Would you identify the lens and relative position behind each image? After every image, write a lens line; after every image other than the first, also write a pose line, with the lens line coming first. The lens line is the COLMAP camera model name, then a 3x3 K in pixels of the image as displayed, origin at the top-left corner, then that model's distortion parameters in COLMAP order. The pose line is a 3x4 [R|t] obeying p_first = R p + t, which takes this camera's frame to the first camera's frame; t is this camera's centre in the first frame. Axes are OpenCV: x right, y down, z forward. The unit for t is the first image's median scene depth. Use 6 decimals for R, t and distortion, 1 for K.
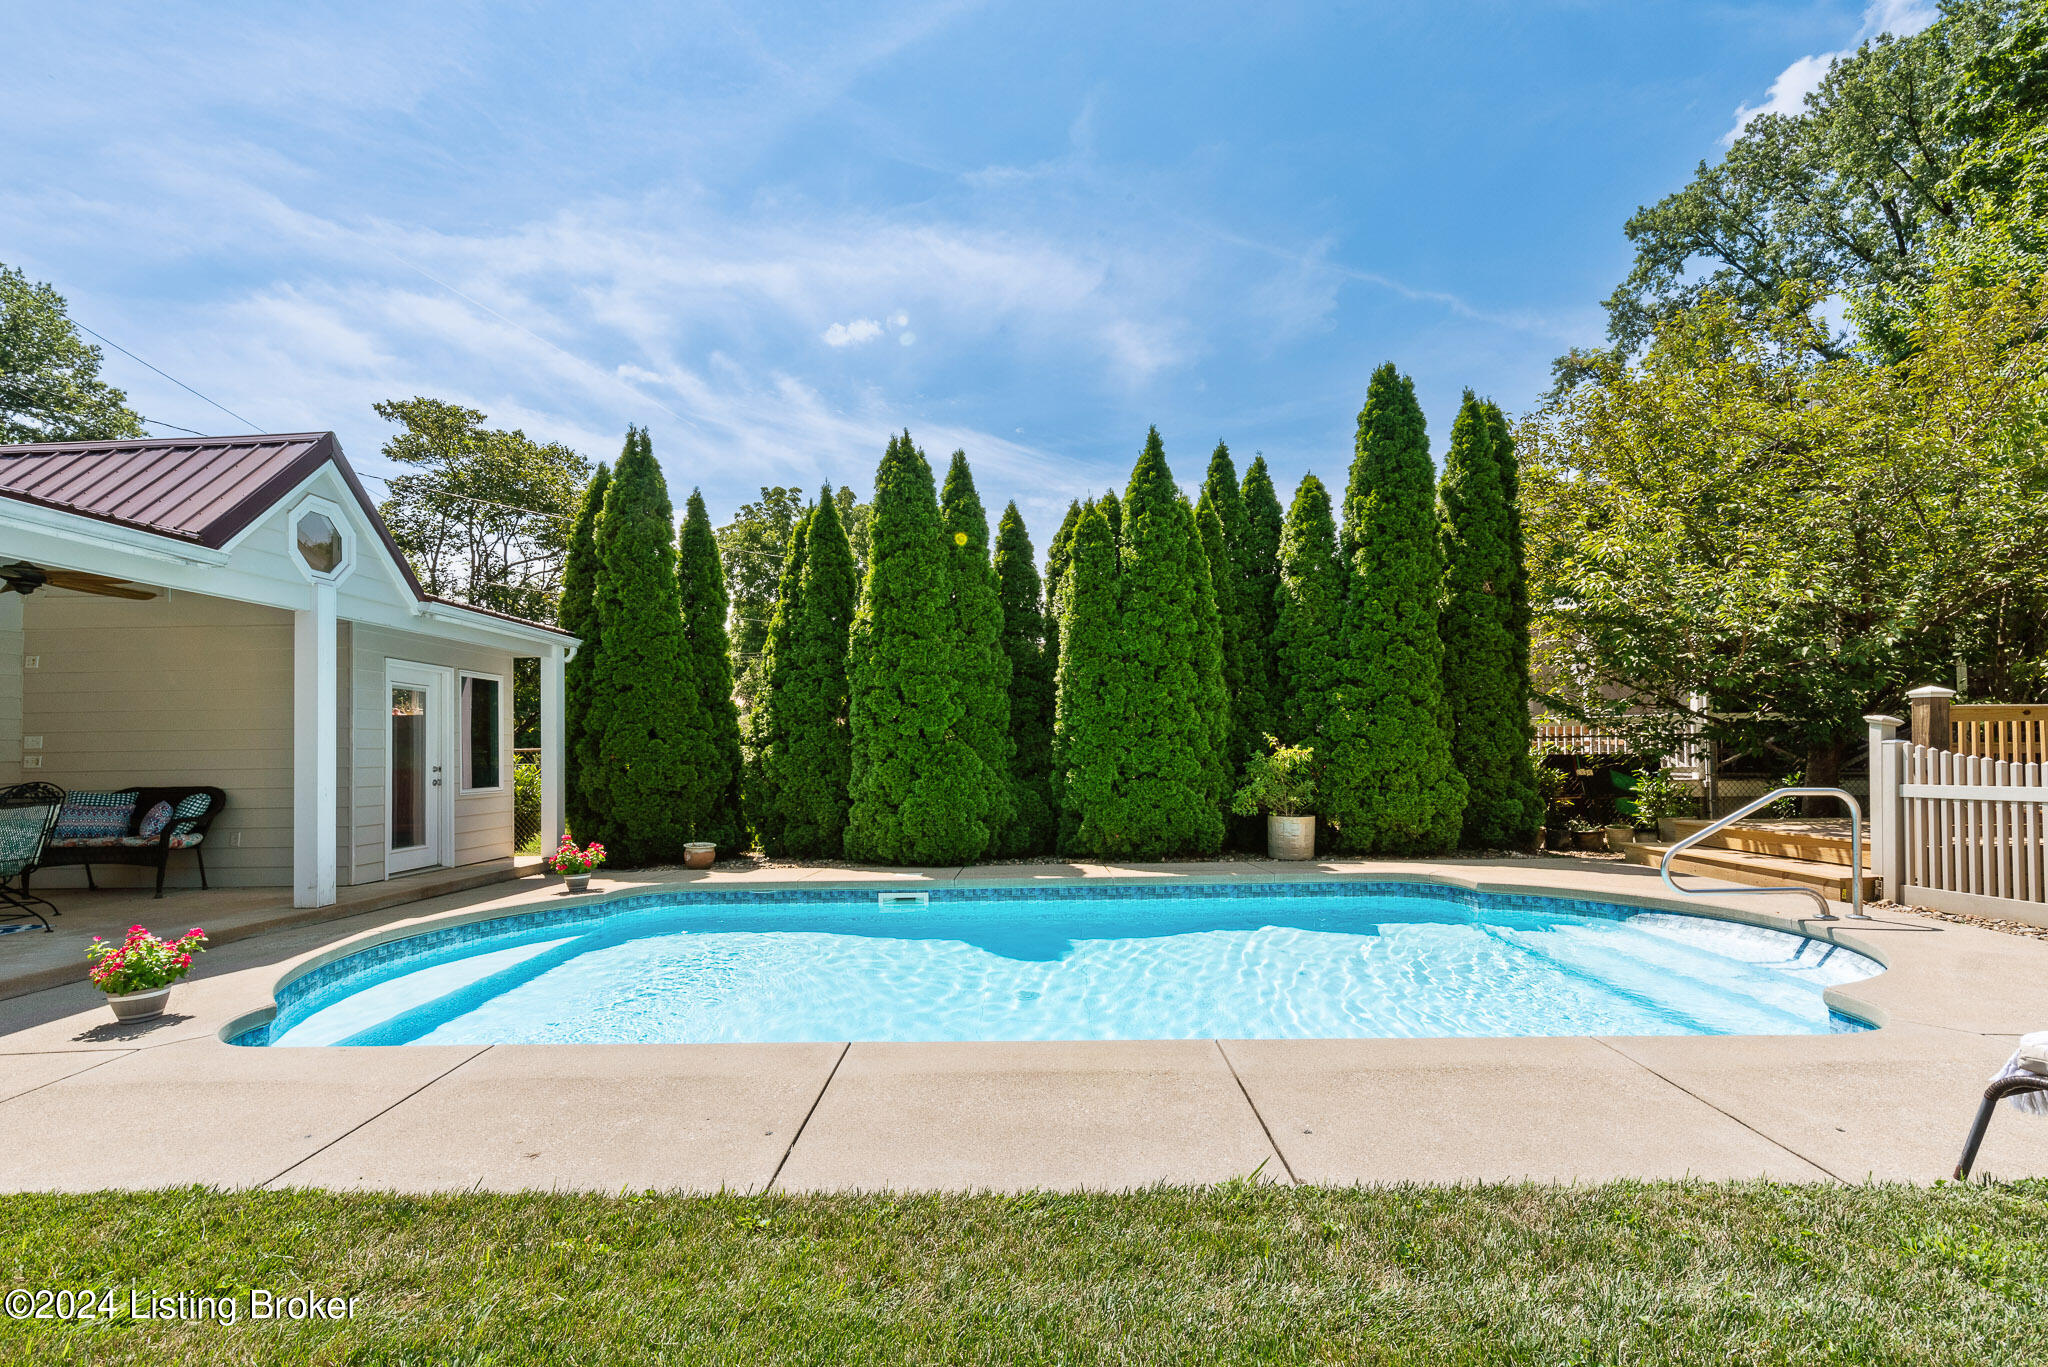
lens RADIAL K [[913.9, 0, 1002.8], [0, 913.9, 743.8], [0, 0, 1]] dist [0.004713, -0.000915]
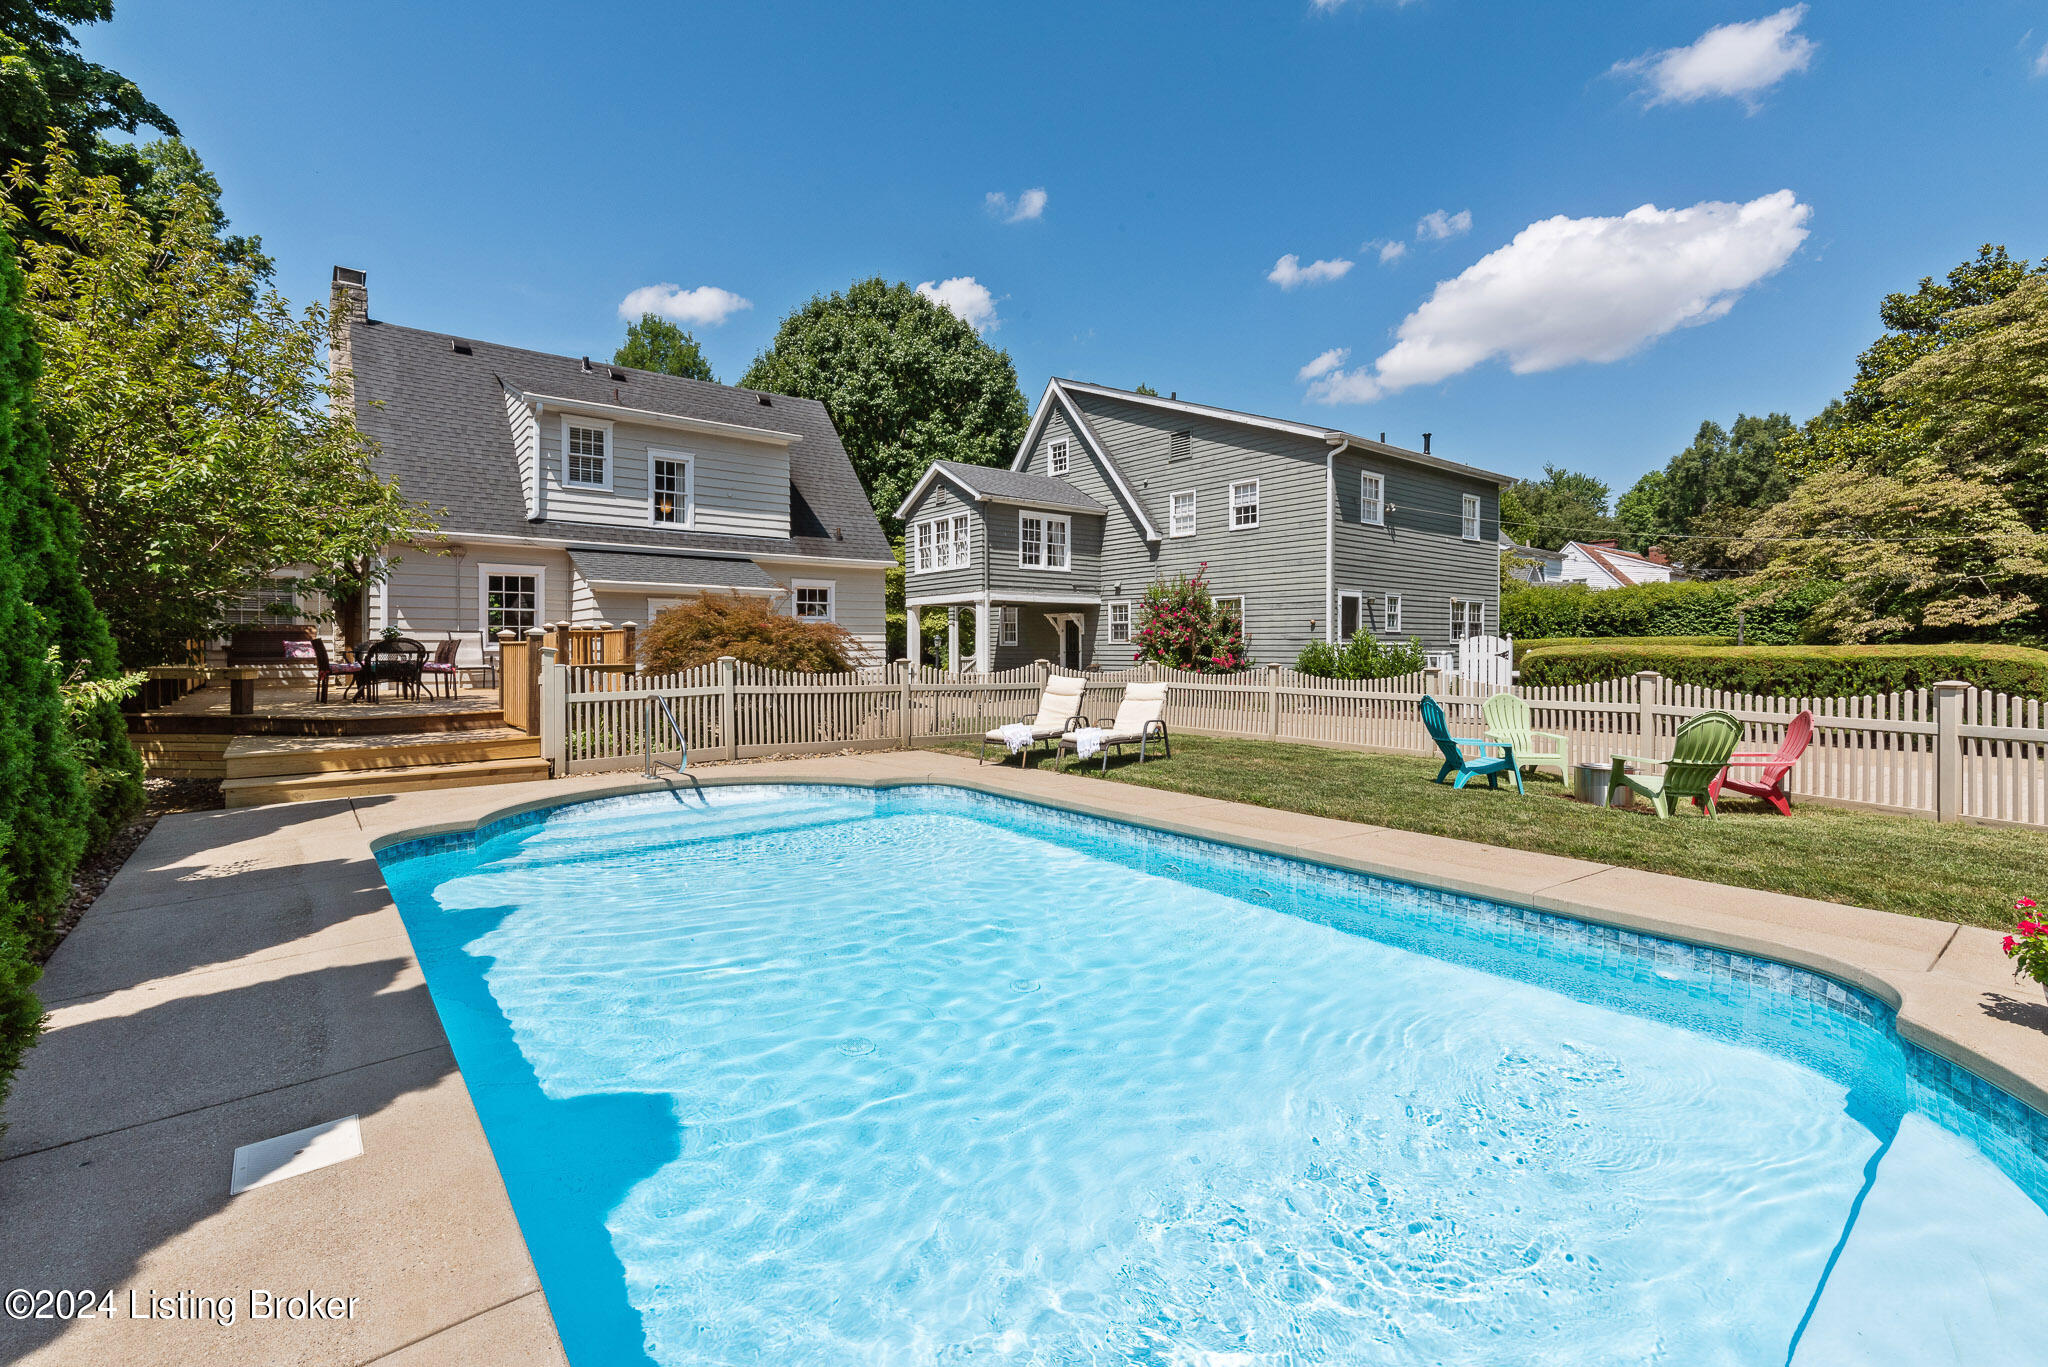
lens RADIAL K [[913.9, 0, 1023.7], [0, 913.9, 655.1], [0, 0, 1]] dist [0.004713, -0.000915]
pose [[-0.655779, 0.012298, 0.754853, -0.364712], [0.006590, 0.999922, -0.010565, 0.001064], [-0.754924, -0.001954, -0.655809, 0.823552]]
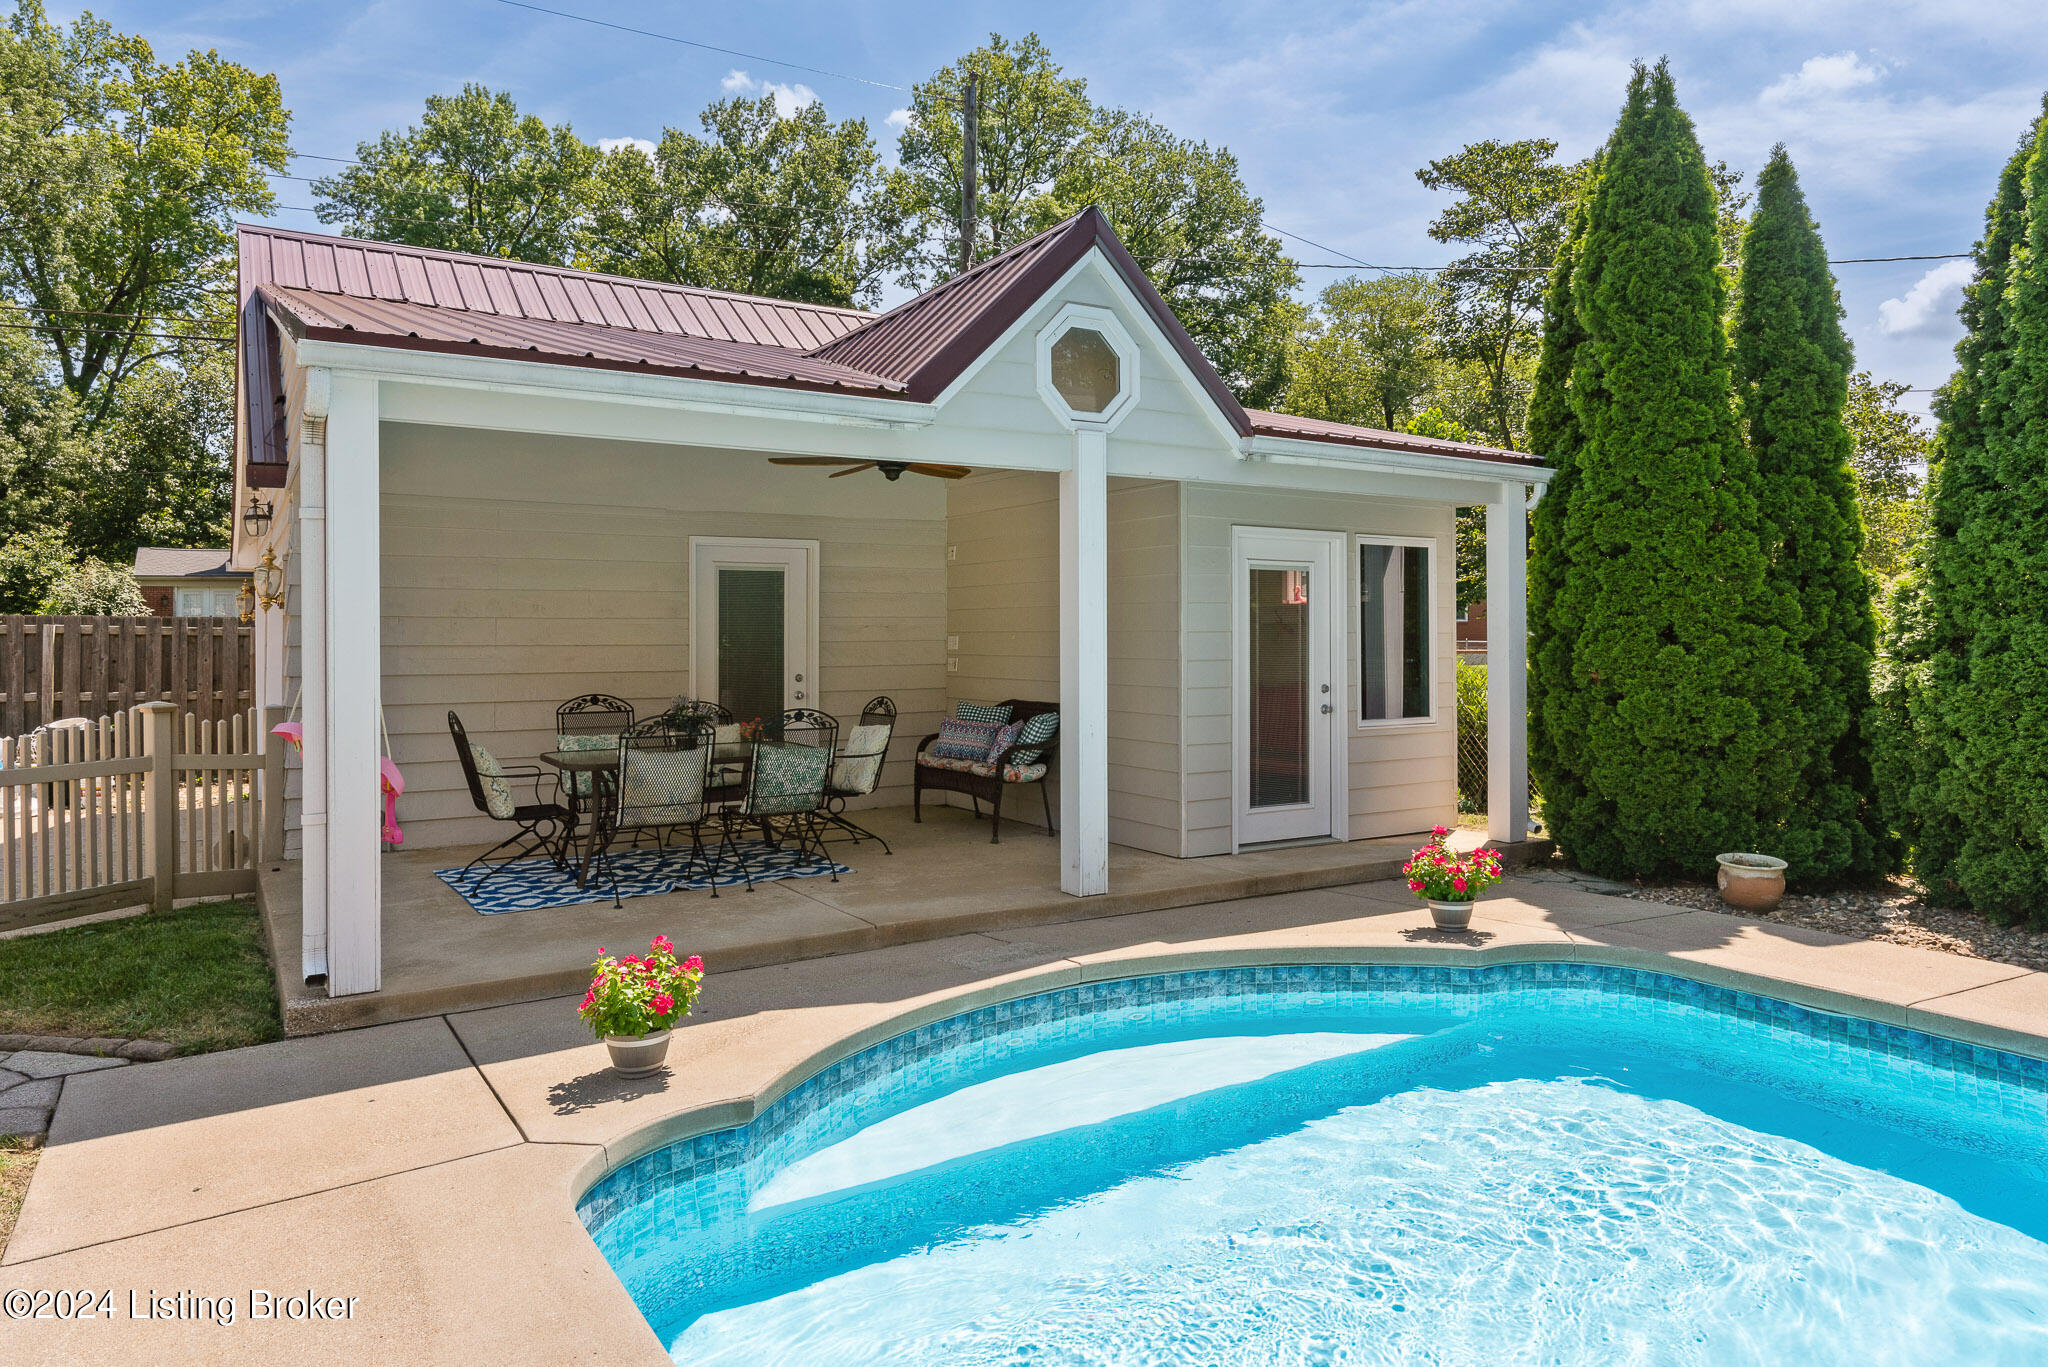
lens RADIAL K [[1300.9, 0, 1040.1], [0, 1300.9, 615.0], [0, 0, 1]] dist [-0.006616, -0.002062]
pose [[0.560529, -0.000008, -0.828135, 0.034332], [0.002926, 0.999994, 0.001971, -0.024871], [0.828130, -0.003528, 0.560525, 0.284951]]
